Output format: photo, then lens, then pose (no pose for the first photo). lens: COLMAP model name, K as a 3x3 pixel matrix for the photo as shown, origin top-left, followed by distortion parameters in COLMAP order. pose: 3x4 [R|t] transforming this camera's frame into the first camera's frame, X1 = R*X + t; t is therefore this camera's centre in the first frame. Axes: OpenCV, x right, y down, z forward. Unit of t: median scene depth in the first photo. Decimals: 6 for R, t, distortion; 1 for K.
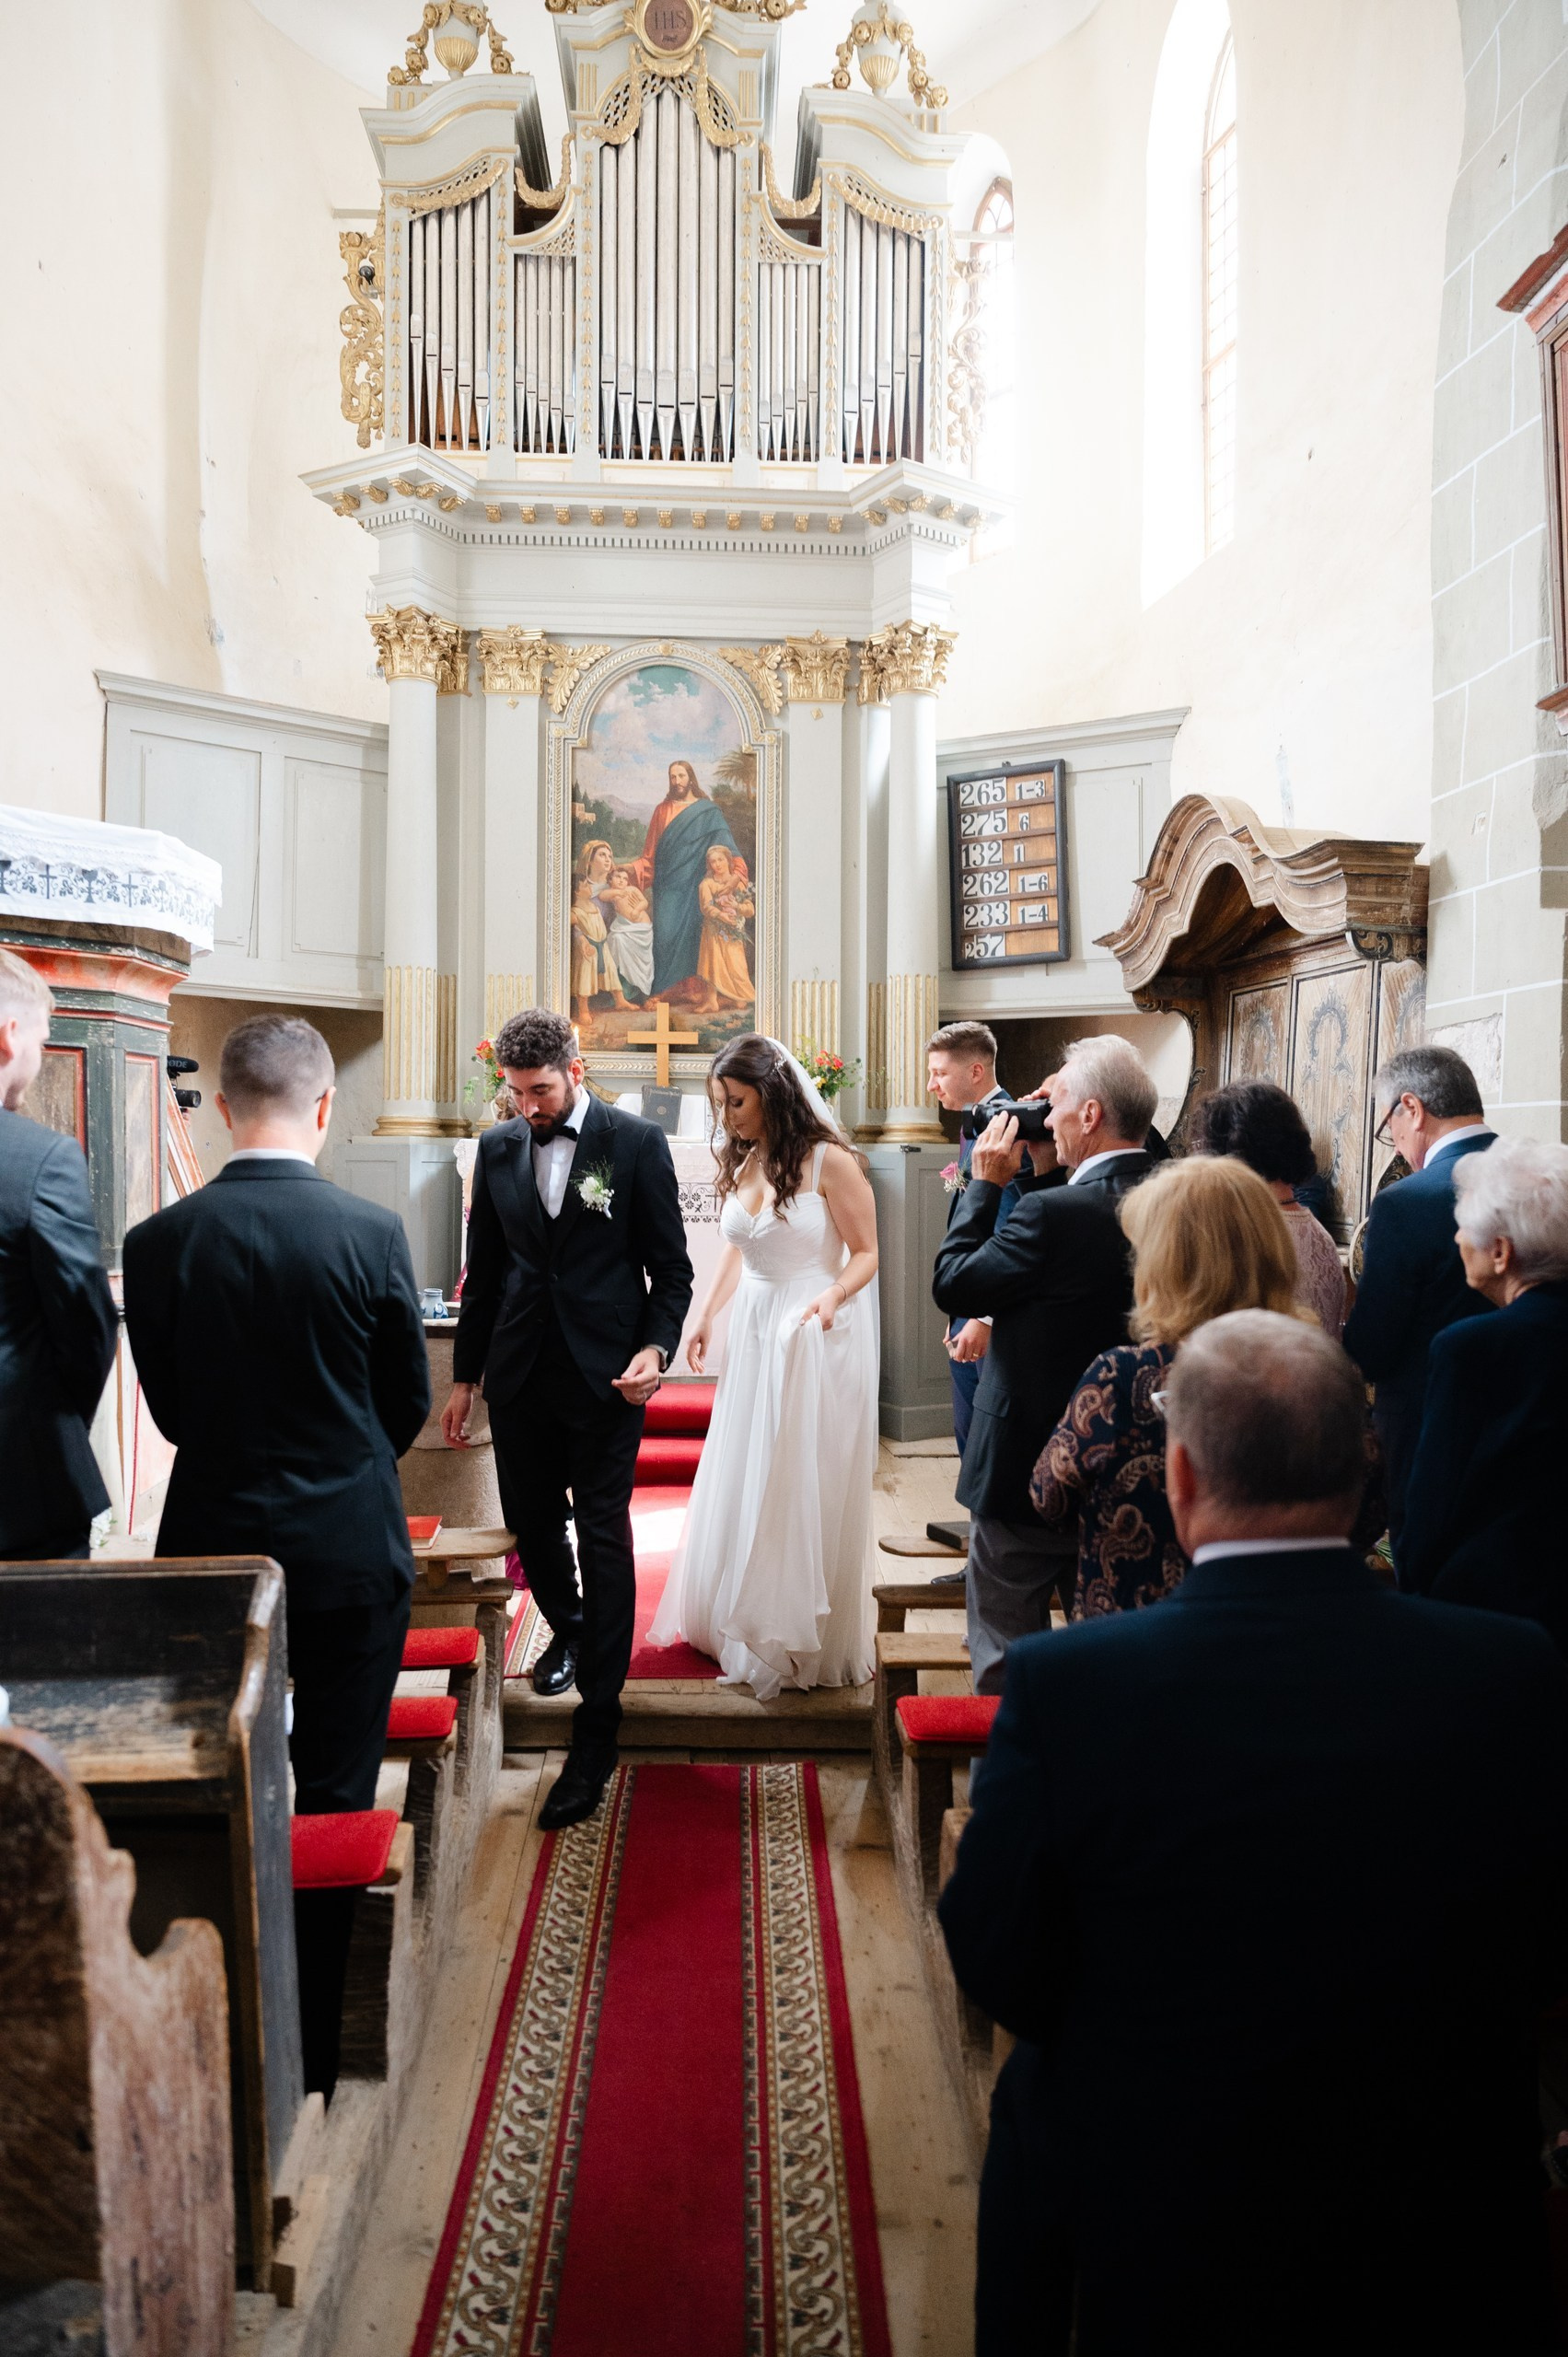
lens RADIAL K [[1894.5, 0, 784.0], [0, 1894.5, 1178.5], [0, 0, 1]] dist [0.084738, 0.001754]
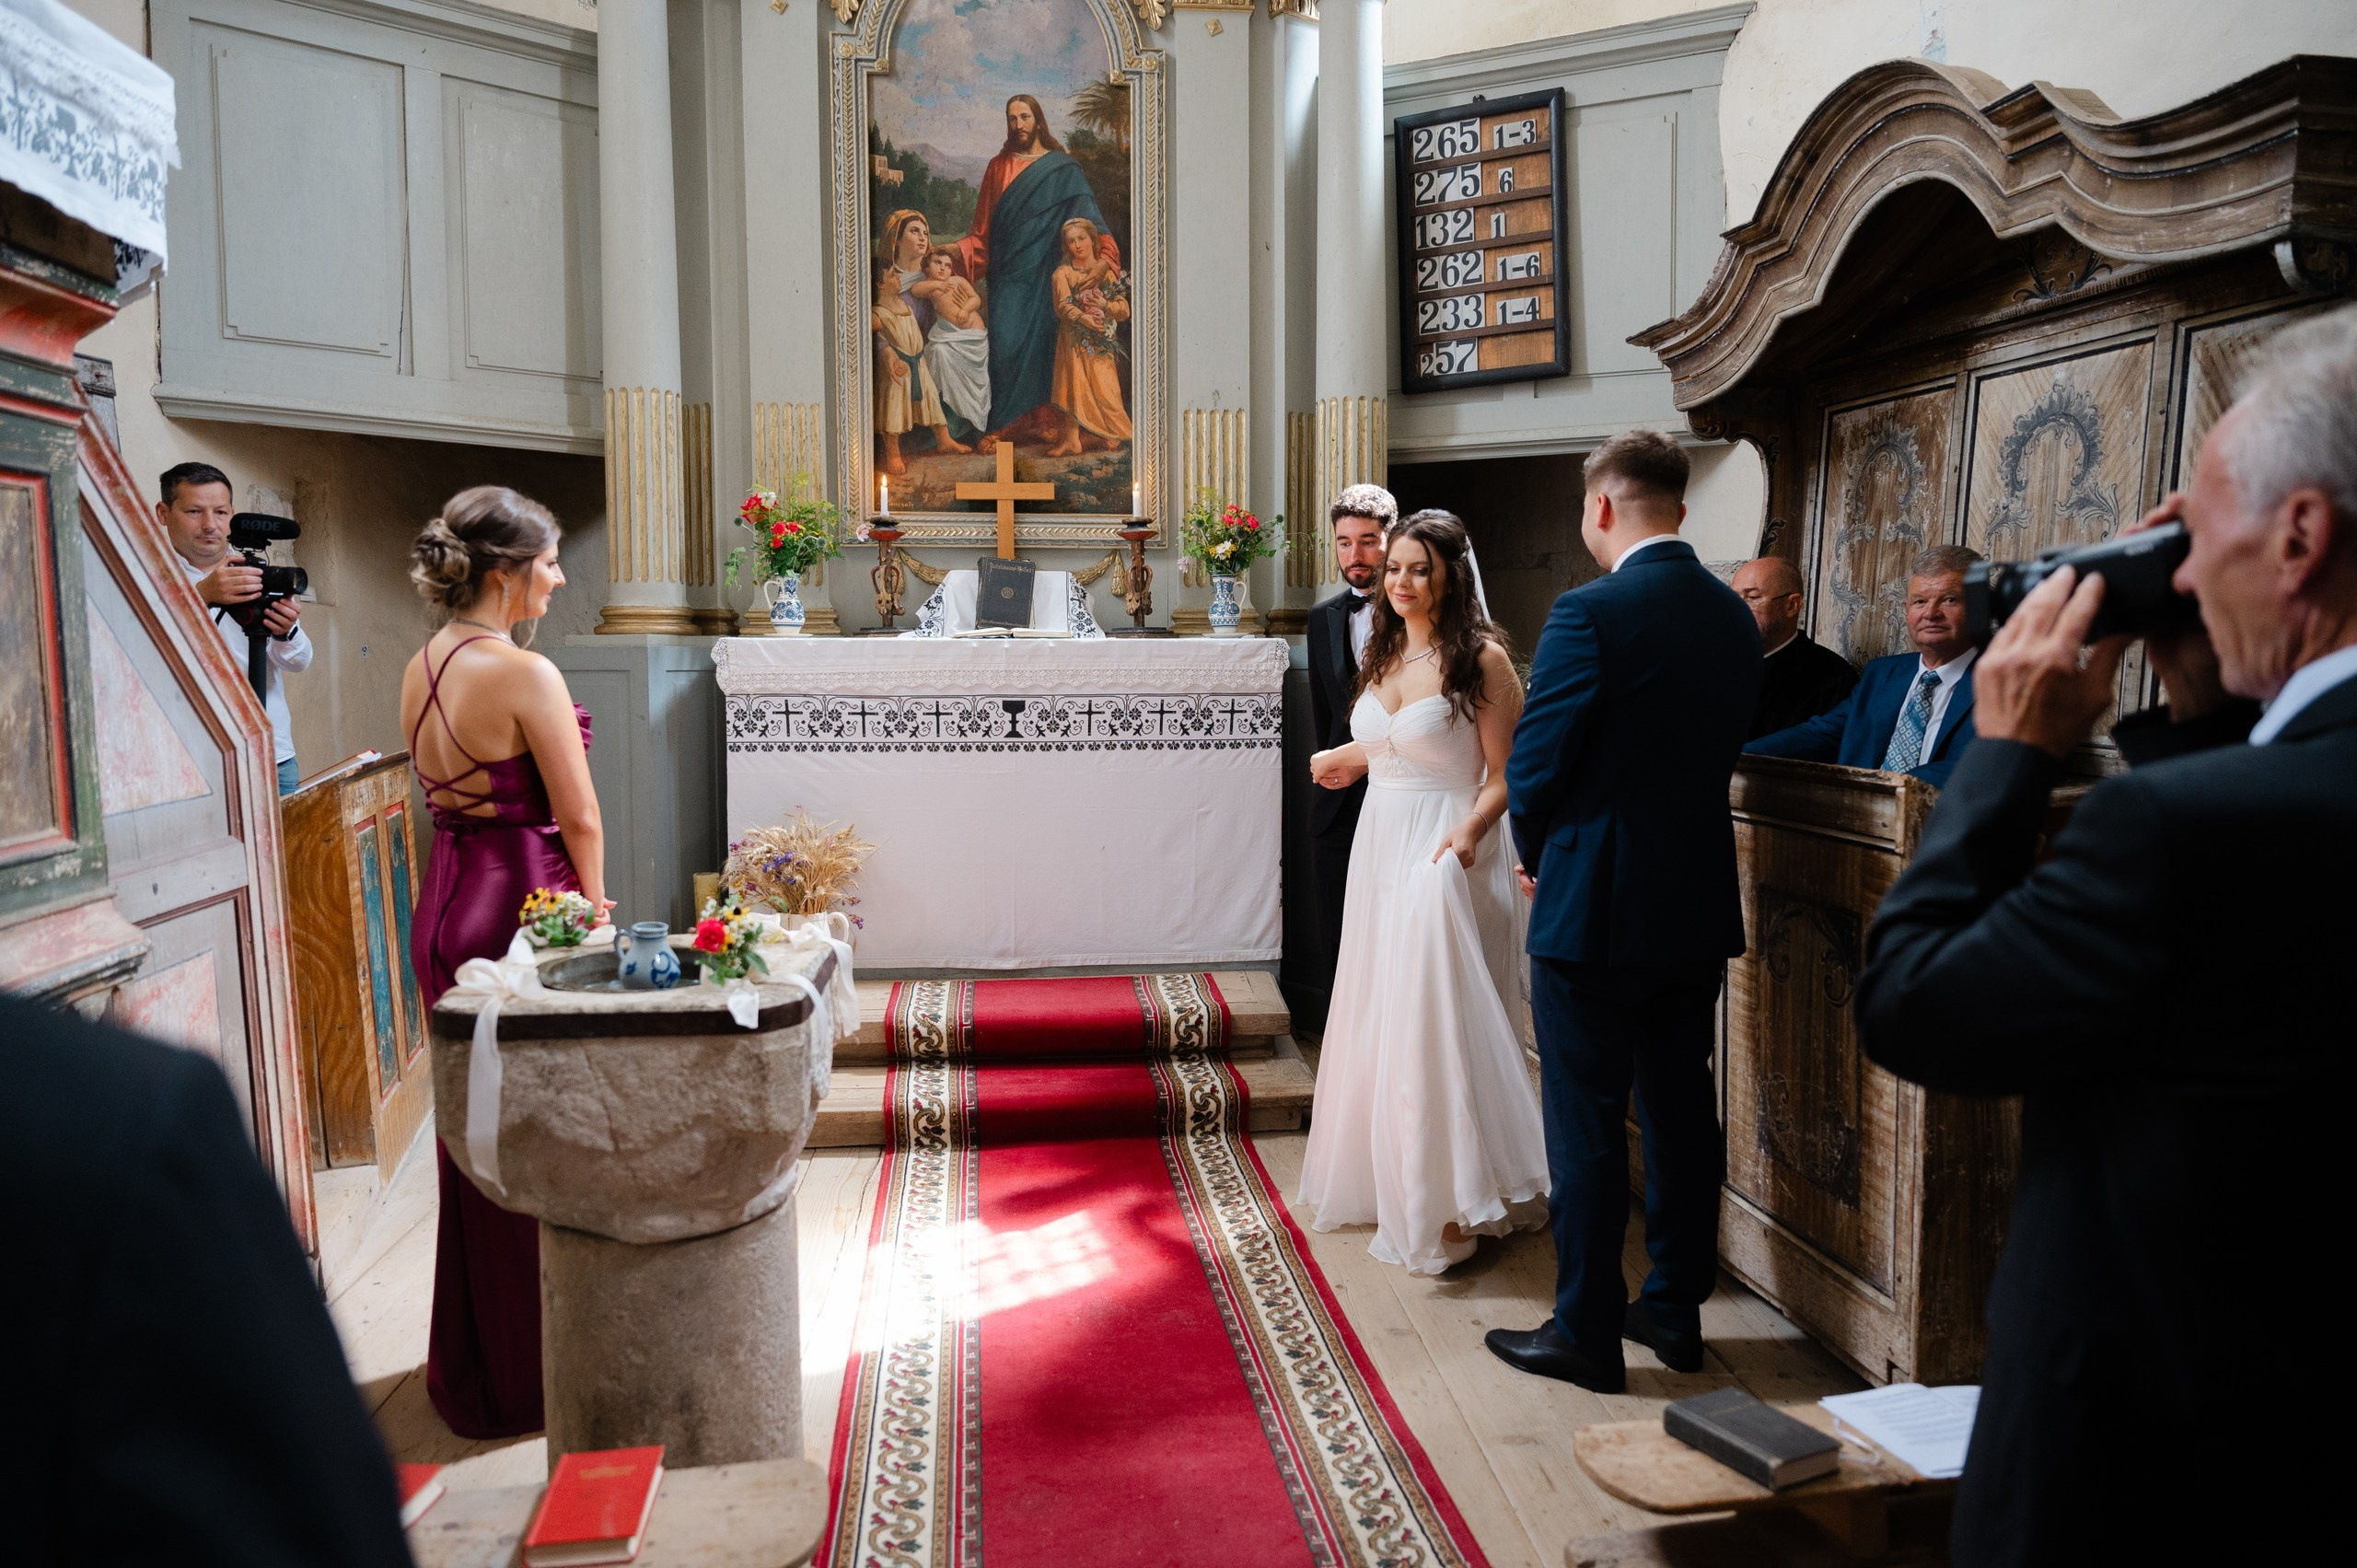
lens RADIAL K [[1894.5, 0, 1167.1], [0, 1894.5, 742.2], [0, 0, 1]] dist [0.084738, 0.001754]
pose [[0.998645, -0.018734, 0.048554, -0.039864], [0.016796, 0.999058, 0.040009, -0.007147], [-0.049258, -0.039139, 0.998019, 0.279211]]
